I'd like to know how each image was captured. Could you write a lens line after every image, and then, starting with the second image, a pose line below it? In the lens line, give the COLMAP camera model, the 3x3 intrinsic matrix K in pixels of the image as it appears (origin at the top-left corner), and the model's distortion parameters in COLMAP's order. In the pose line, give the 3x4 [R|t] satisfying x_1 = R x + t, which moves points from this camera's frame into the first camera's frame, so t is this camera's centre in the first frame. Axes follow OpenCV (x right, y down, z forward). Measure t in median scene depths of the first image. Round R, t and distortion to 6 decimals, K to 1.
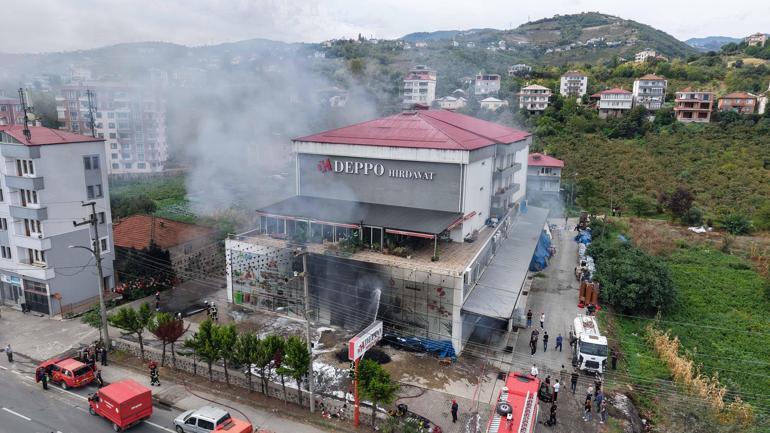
lens RADIAL K [[517.0, 0, 383.0], [0, 517.0, 211.3], [0, 0, 1]] dist [0.033958, -0.002694]
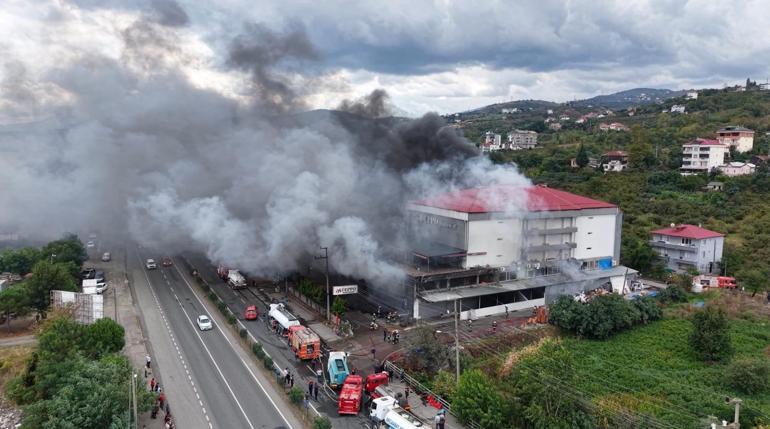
lens RADIAL K [[563.7, 0, 386.2], [0, 563.7, 211.0], [0, 0, 1]] dist [-0.010442, -0.003583]
pose [[0.798507, 0.055035, -0.599465, 1.003402], [-0.122397, 0.989855, -0.072160, 0.037212], [0.589412, 0.130993, 0.797142, -0.565846]]
